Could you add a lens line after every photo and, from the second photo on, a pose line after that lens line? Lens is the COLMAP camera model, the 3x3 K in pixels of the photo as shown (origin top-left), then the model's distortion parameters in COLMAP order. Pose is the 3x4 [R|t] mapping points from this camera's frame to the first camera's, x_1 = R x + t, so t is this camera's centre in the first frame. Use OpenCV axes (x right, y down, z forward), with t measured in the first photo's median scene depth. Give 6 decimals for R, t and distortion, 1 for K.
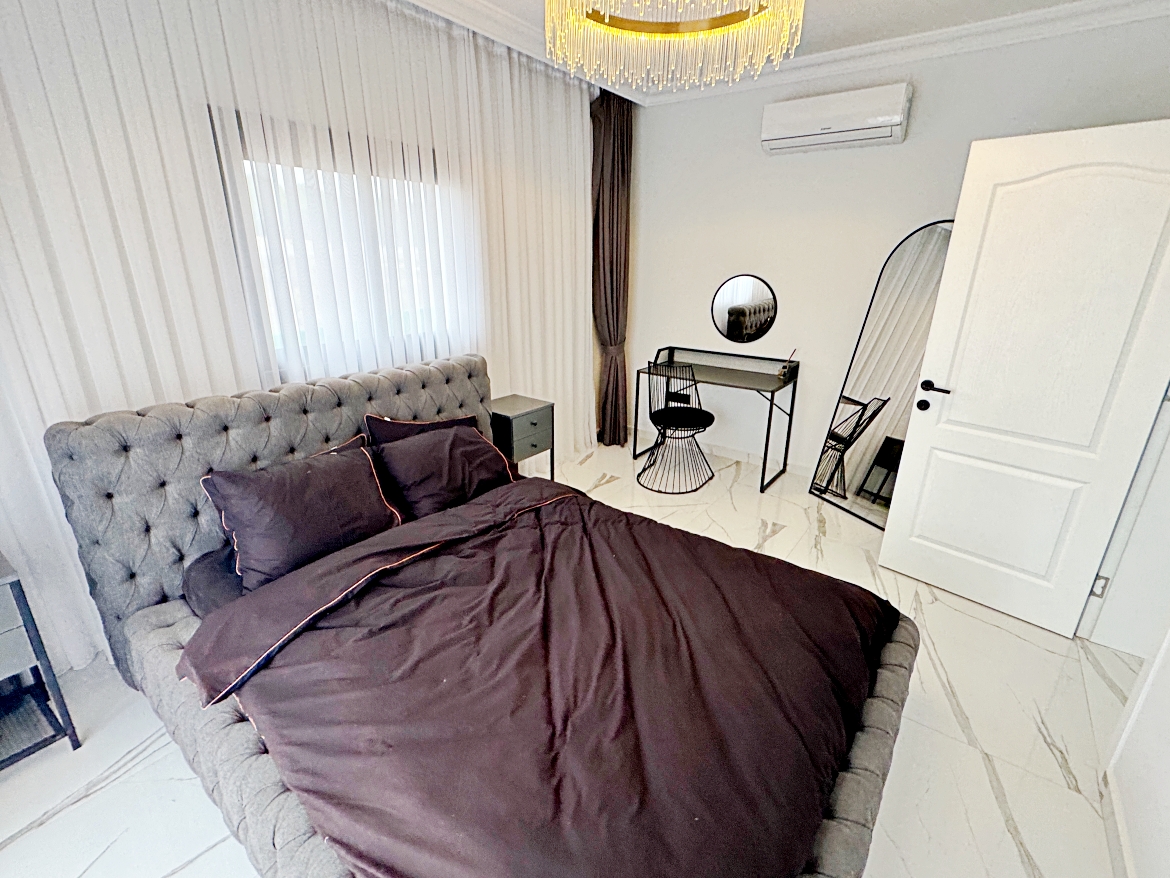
lens RADIAL K [[530.0, 0, 583.7], [0, 530.0, 438.2], [0, 0, 1]] dist [0.000715, -0.000050]
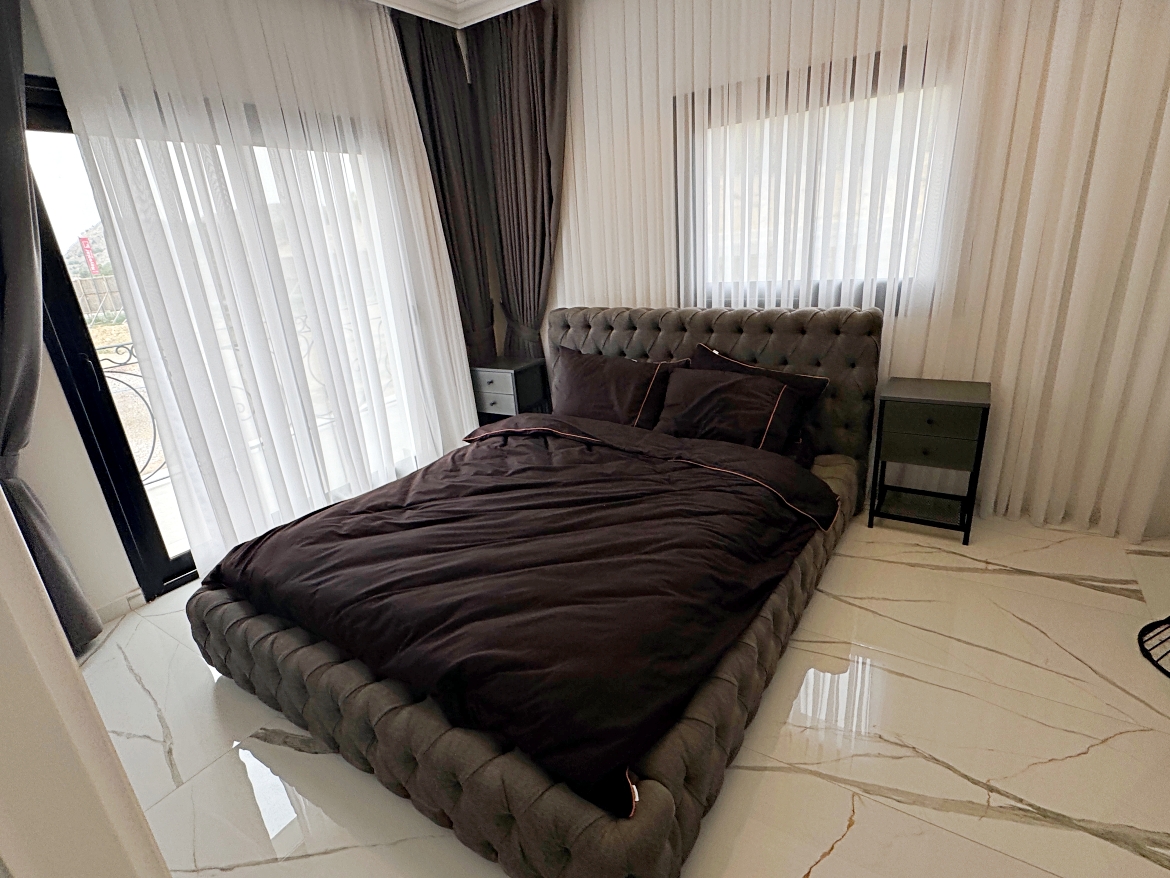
lens RADIAL K [[579.2, 0, 582.2], [0, 579.2, 442.9], [0, 0, 1]] dist [0.001476, 0.000223]
pose [[0.072317, 0.318164, -0.945274, 0.833475], [-0.248306, 0.923658, 0.291892, -0.150536], [0.965978, 0.213609, 0.145798, 0.627826]]
